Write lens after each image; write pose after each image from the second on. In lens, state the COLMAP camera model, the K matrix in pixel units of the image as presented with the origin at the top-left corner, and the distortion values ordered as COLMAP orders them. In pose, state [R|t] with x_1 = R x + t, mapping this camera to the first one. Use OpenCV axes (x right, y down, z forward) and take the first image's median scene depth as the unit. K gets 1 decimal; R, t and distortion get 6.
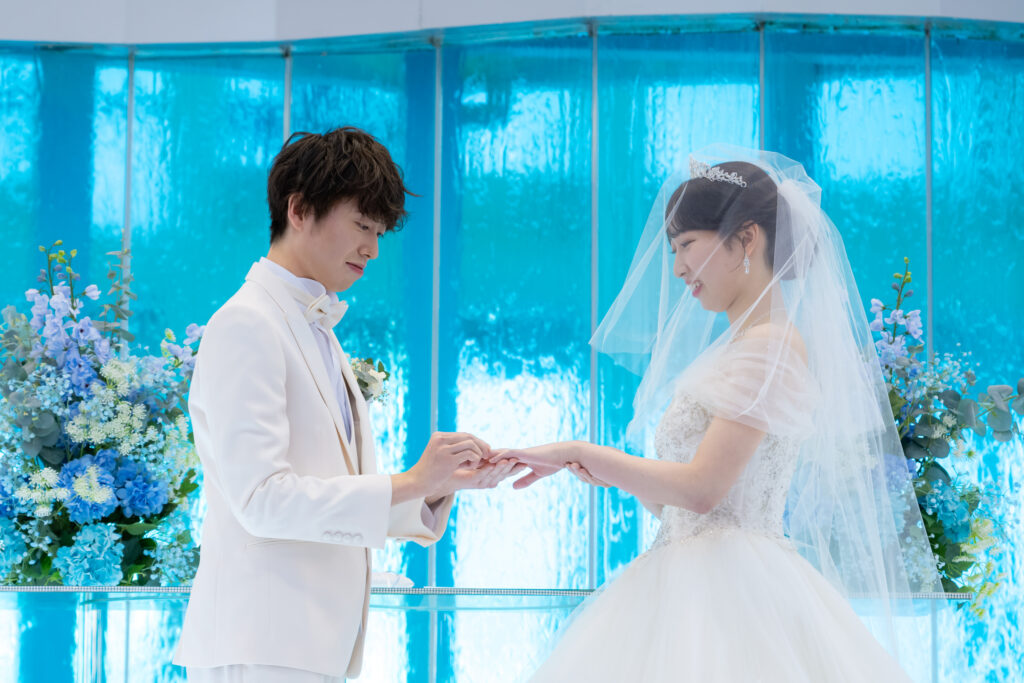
lens RADIAL K [[2708.0, 0, 511.5], [0, 2708.0, 342.4], [0, 0, 1]] dist [0.007312, 0.000000]
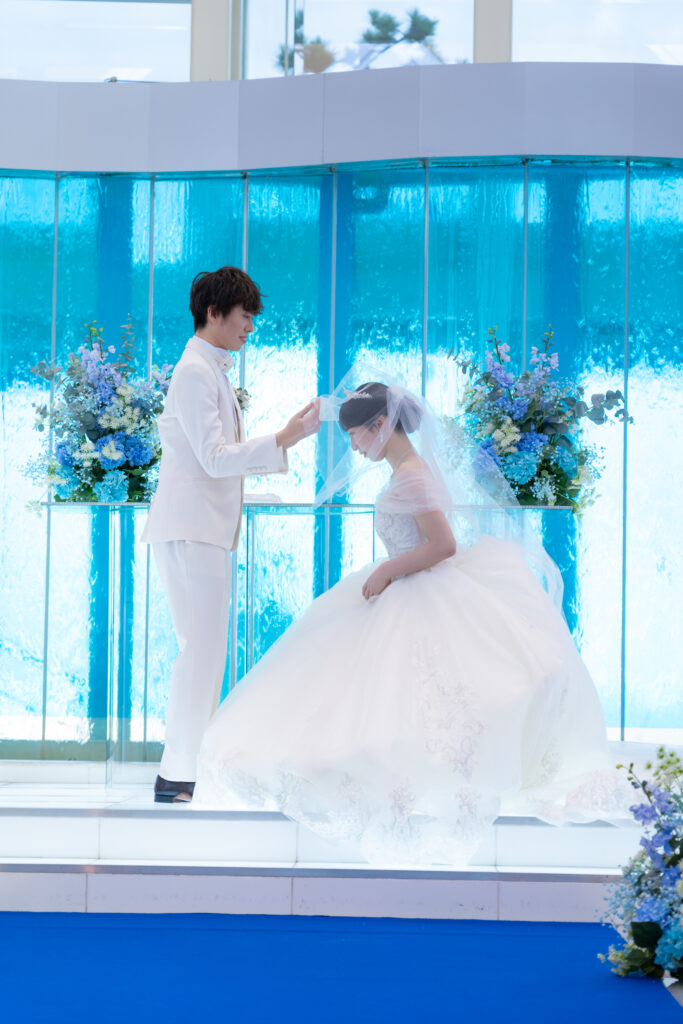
lens RADIAL K [[2620.6, 0, 339.9], [0, 2620.6, 512.6], [0, 0, 1]] dist [-0.167509, 0.000000]
pose [[0.994339, 0.001169, -0.106246, 0.202934], [0.009339, 0.995108, 0.098346, -0.084181], [0.105841, -0.098782, 0.989464, -0.825916]]
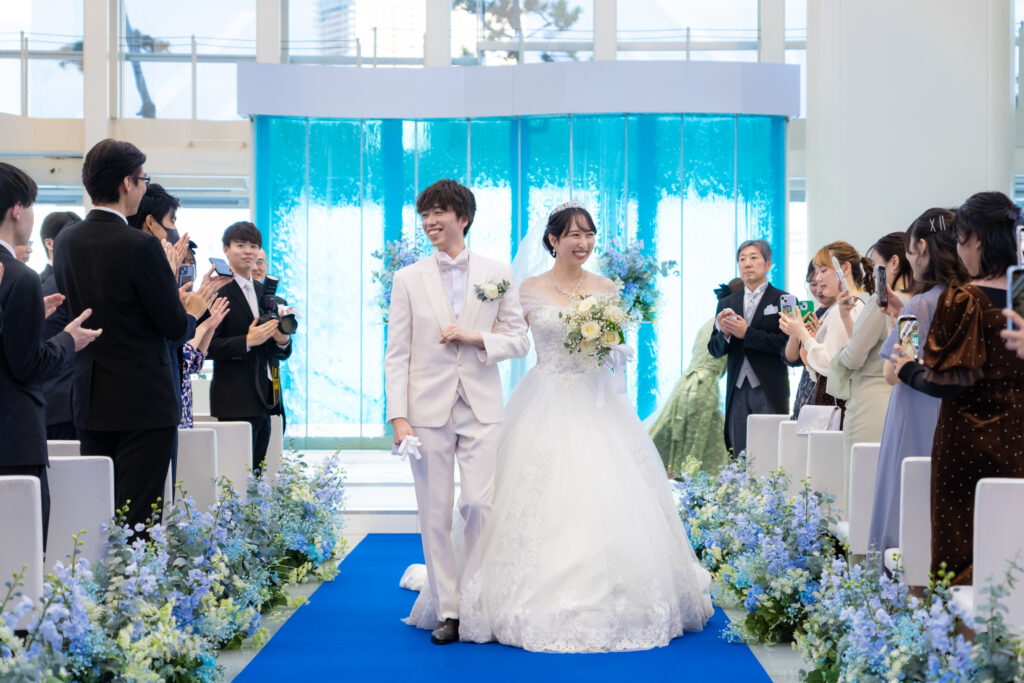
lens RADIAL K [[2270.6, 0, 513.8], [0, 2270.6, 340.5], [0, 0, 1]] dist [0.005737, 0.000000]
pose [[0.996147, -0.005346, -0.087531, 0.253513], [0.020017, 0.985651, 0.167608, -0.401897], [0.085379, -0.168714, 0.981960, -2.045623]]
